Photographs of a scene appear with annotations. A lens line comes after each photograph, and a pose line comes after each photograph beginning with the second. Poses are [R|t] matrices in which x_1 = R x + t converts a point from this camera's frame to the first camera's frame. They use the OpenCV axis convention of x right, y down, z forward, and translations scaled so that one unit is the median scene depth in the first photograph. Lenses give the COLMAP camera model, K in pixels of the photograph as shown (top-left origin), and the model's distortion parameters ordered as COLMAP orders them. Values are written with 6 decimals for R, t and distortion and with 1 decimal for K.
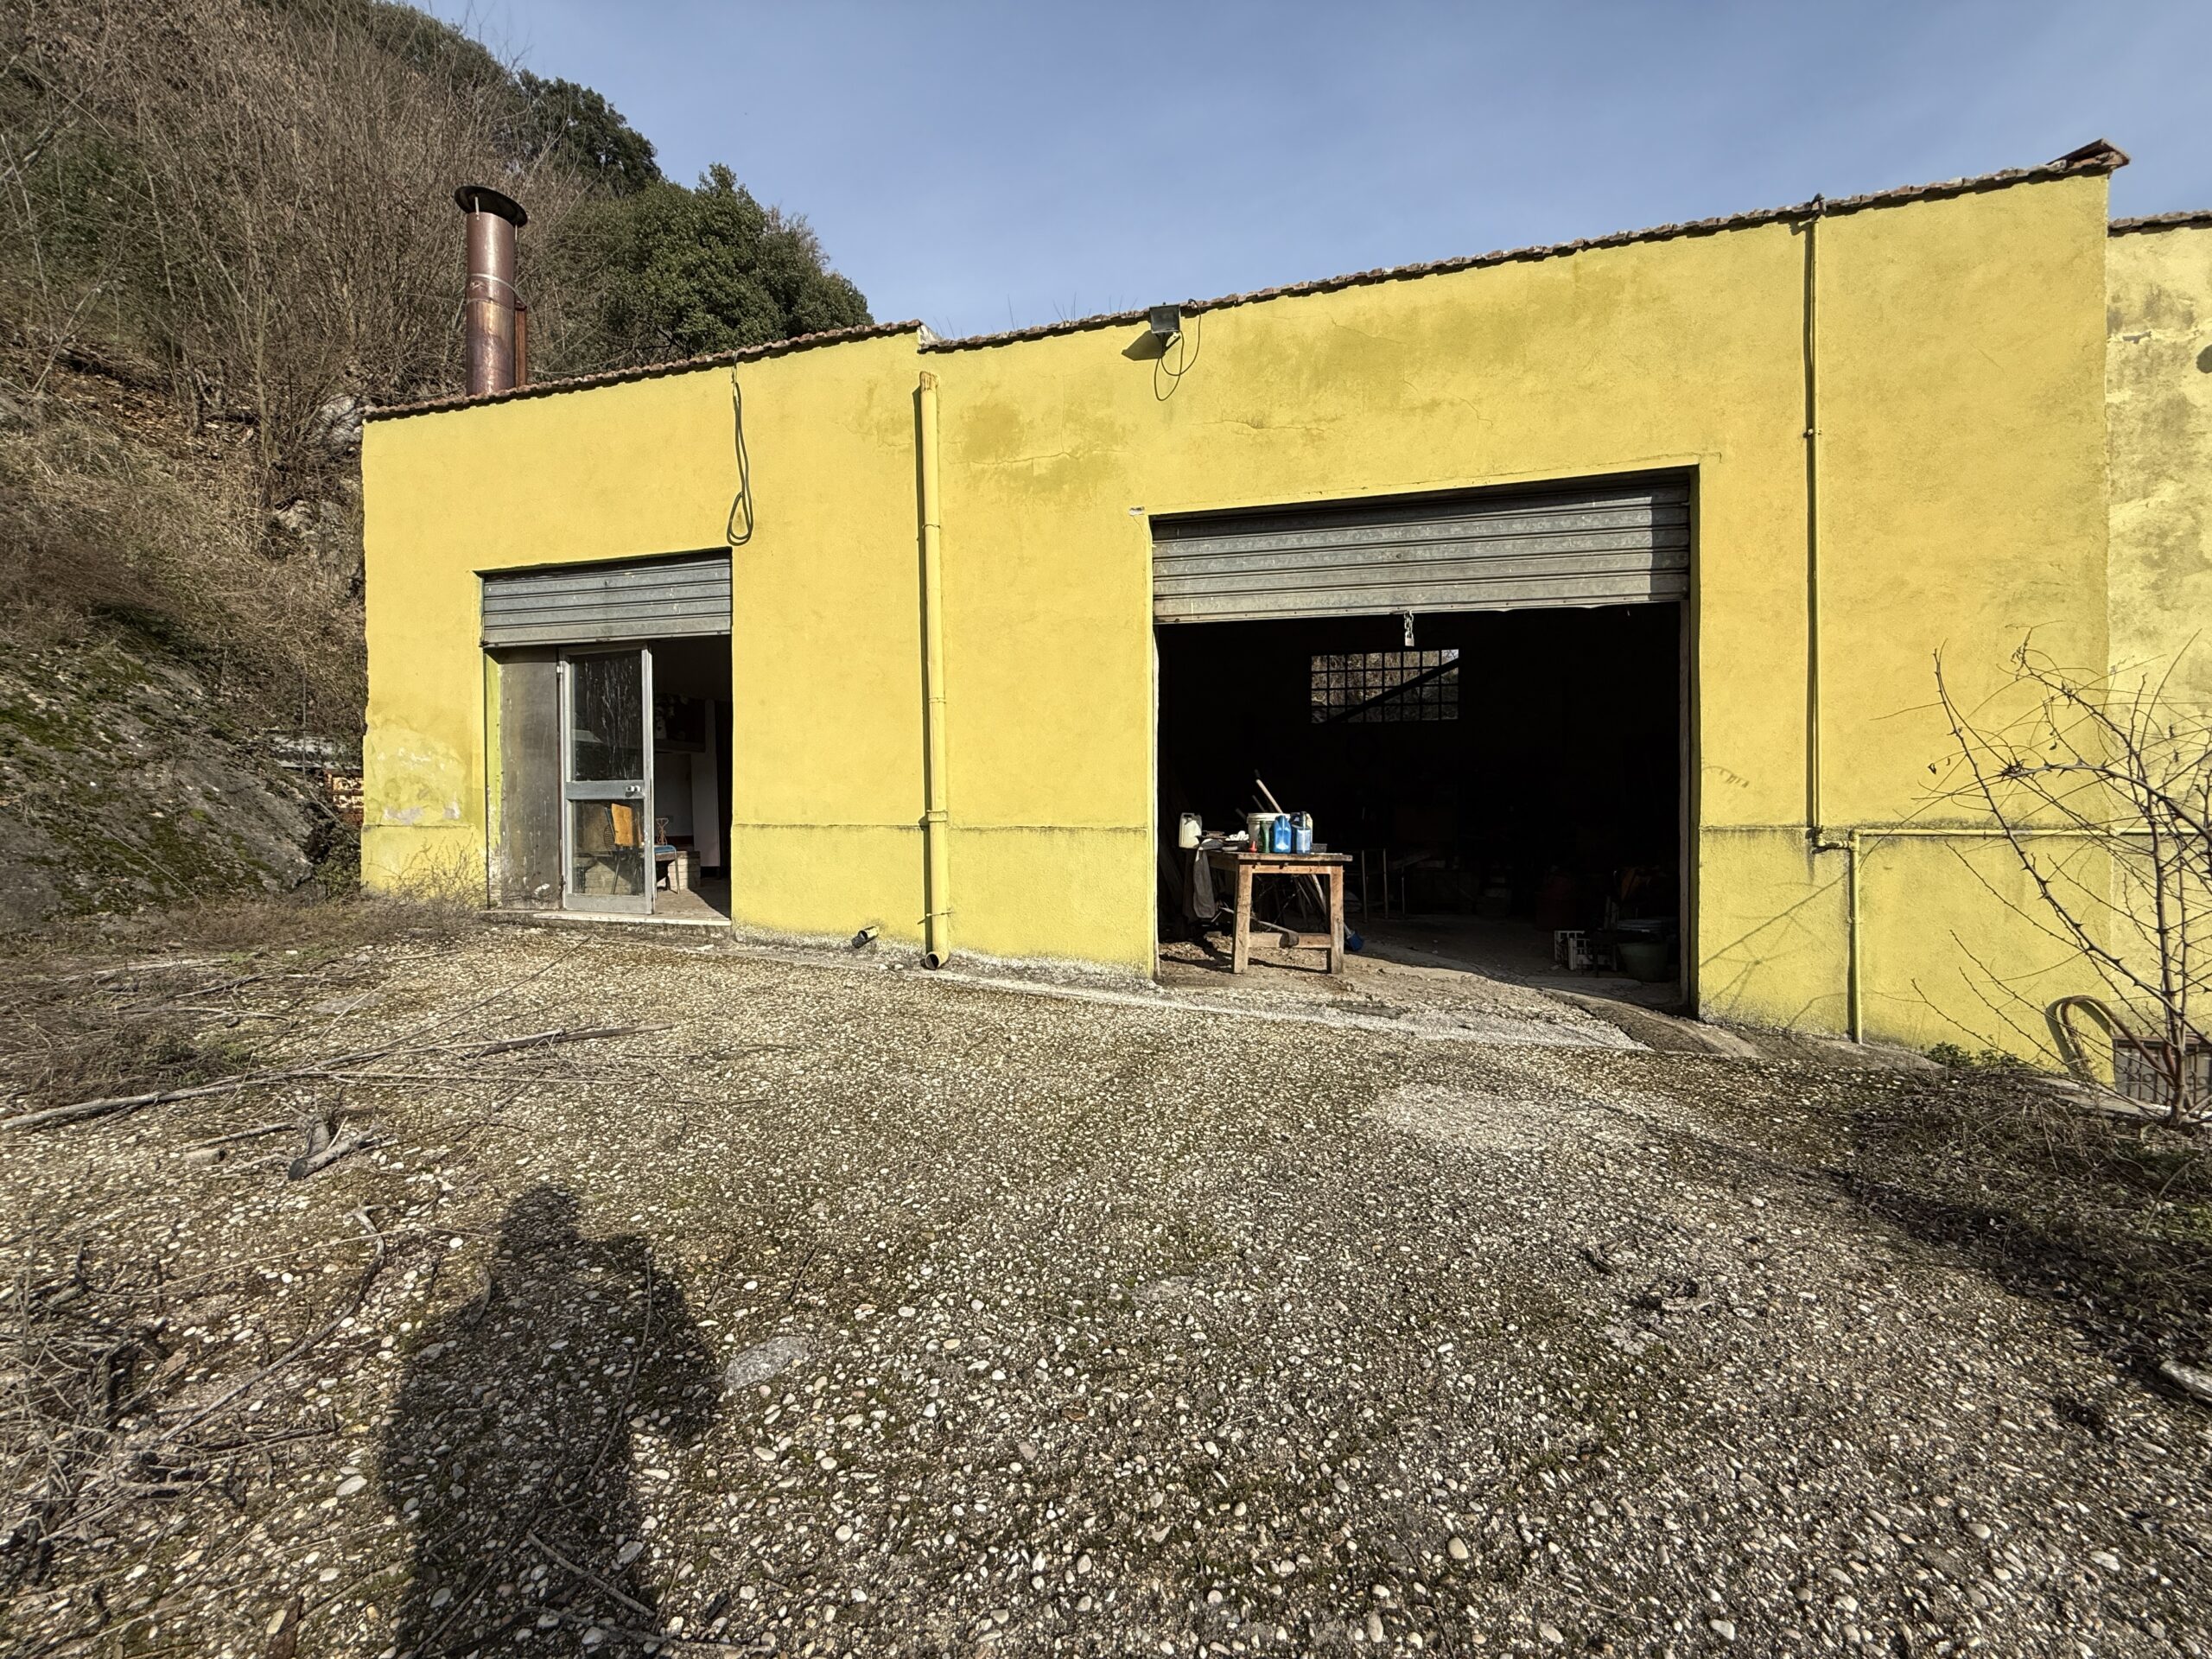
lens RADIAL K [[889.3, 0, 1104.1], [0, 889.3, 822.0], [0, 0, 1]] dist [0.000333, -0.000519]
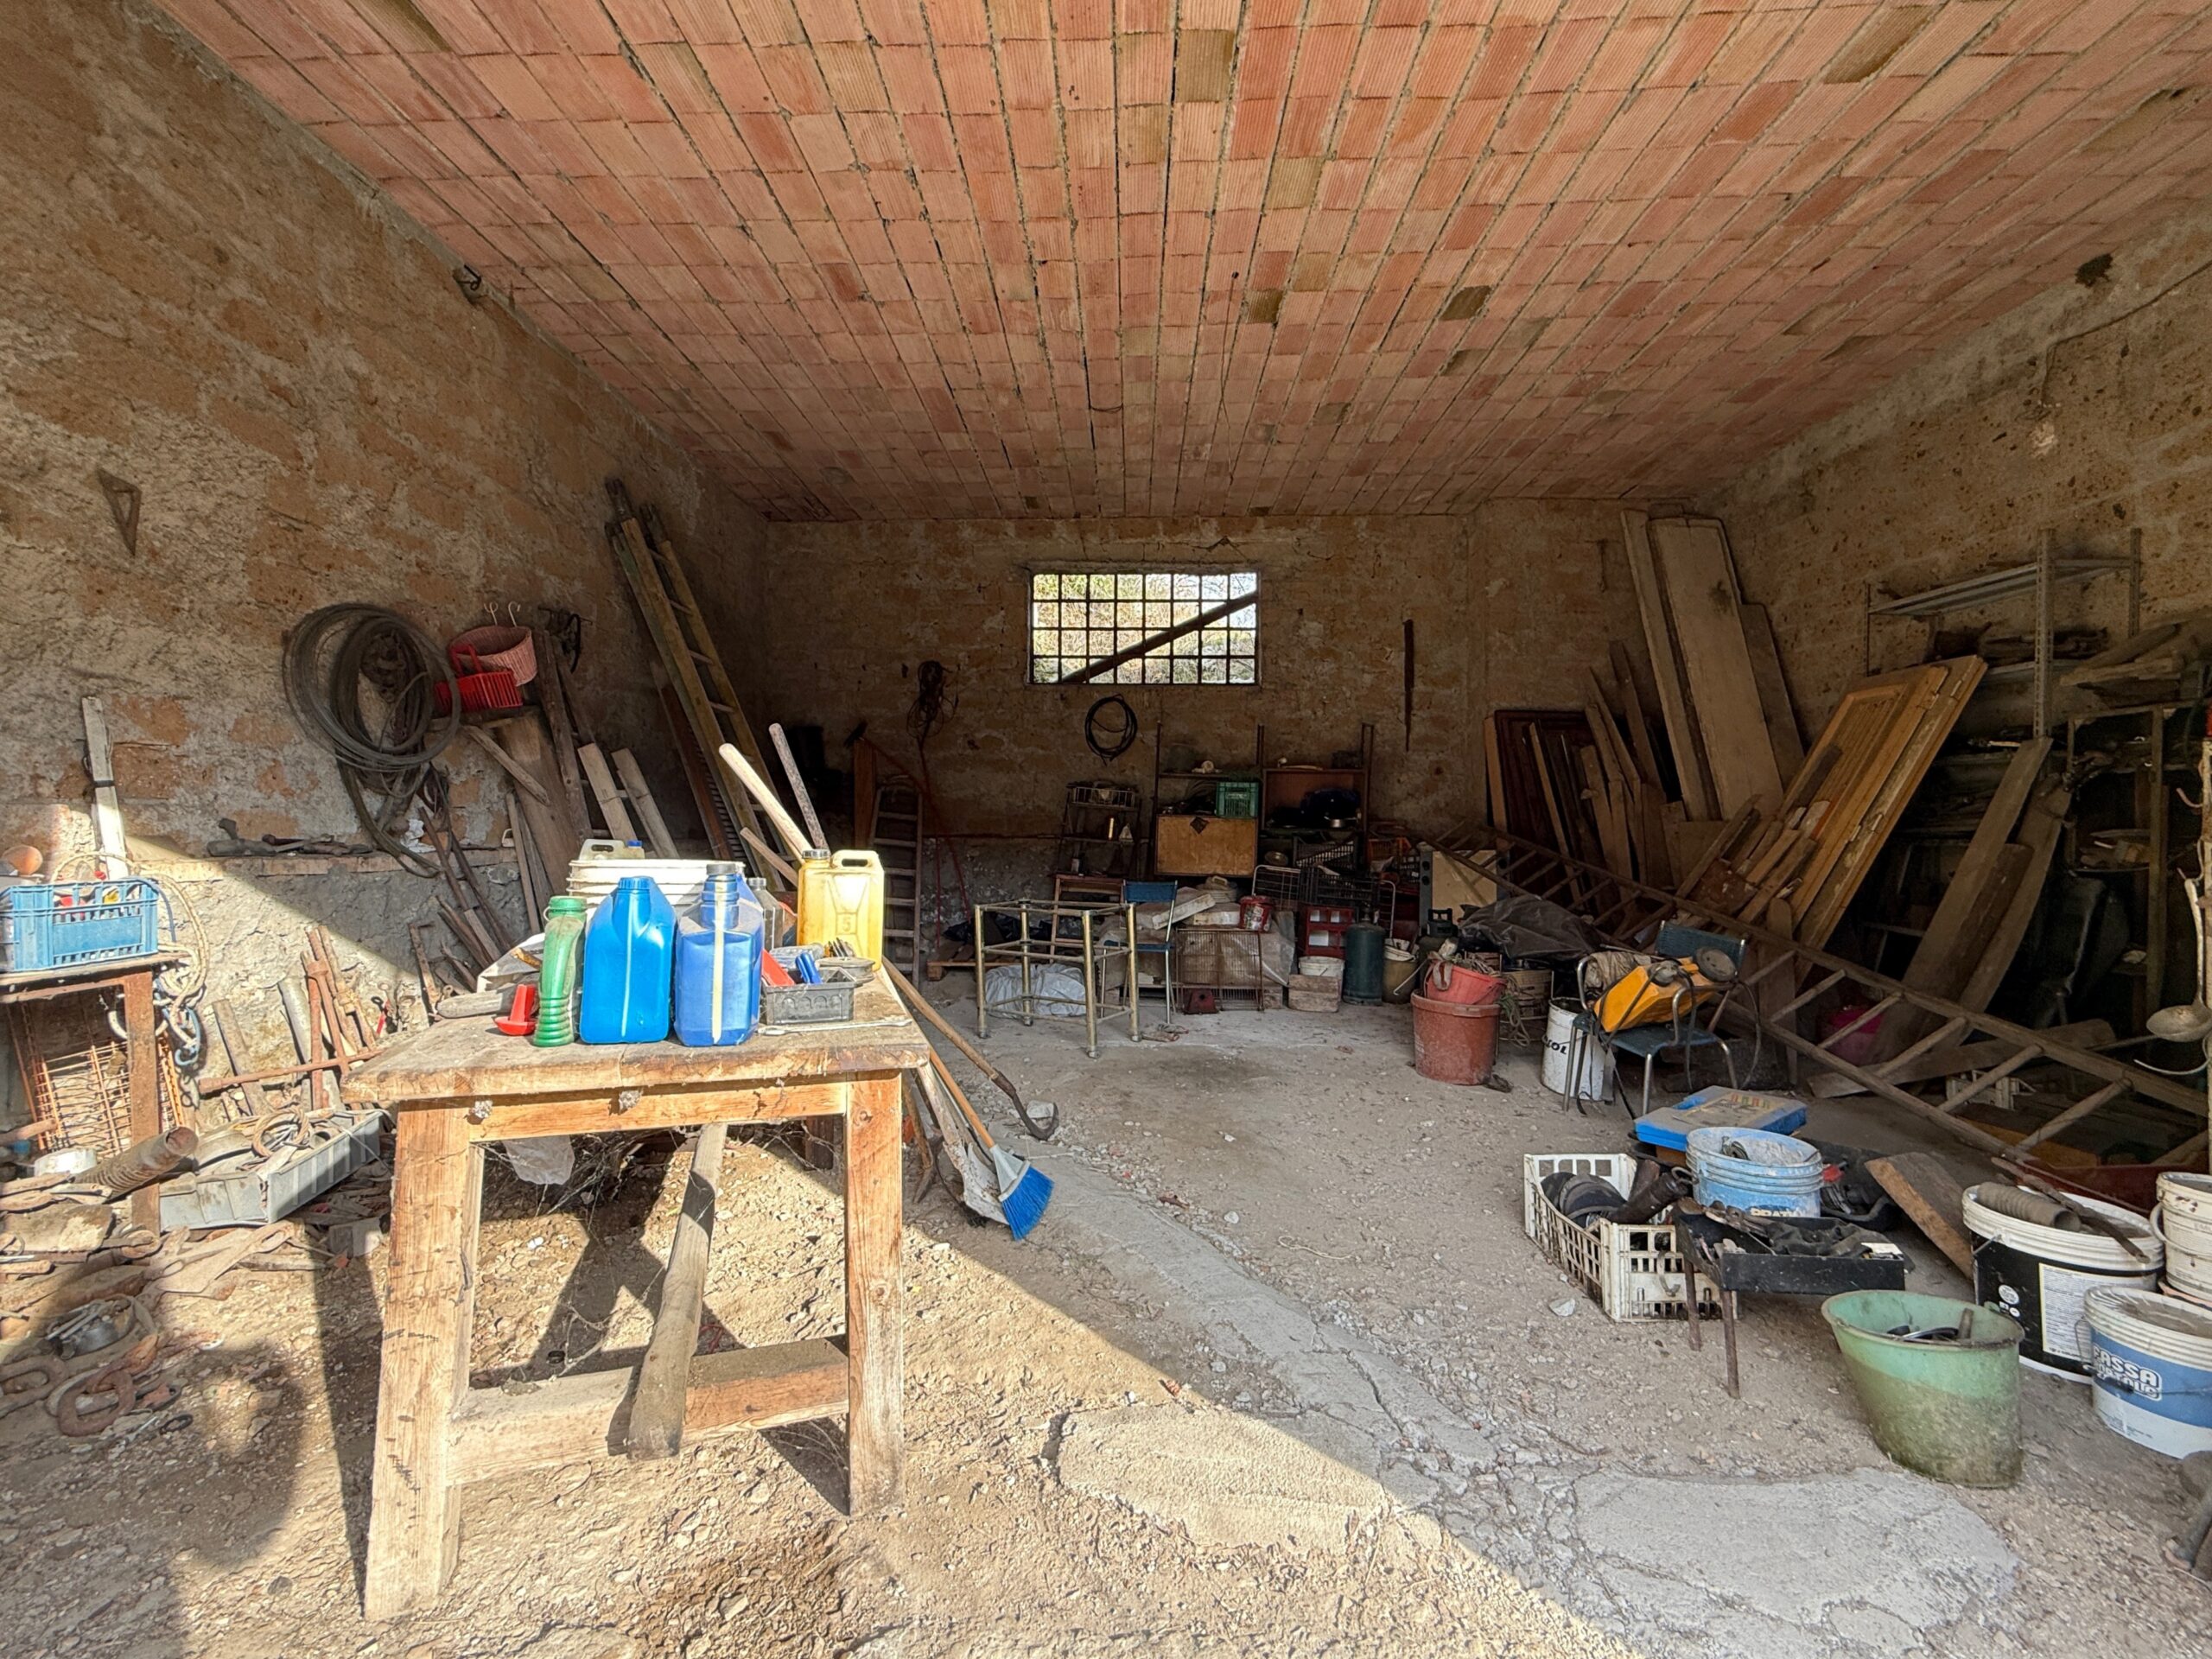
lens RADIAL K [[889.3, 0, 1105.7], [0, 889.3, 825.3], [0, 0, 1]] dist [0.000333, -0.000519]
pose [[0.971237, 0.006124, 0.238035, 0.155990], [-0.006256, 0.999980, -0.000201, -0.012460], [-0.238032, -0.001294, 0.971257, 0.443465]]
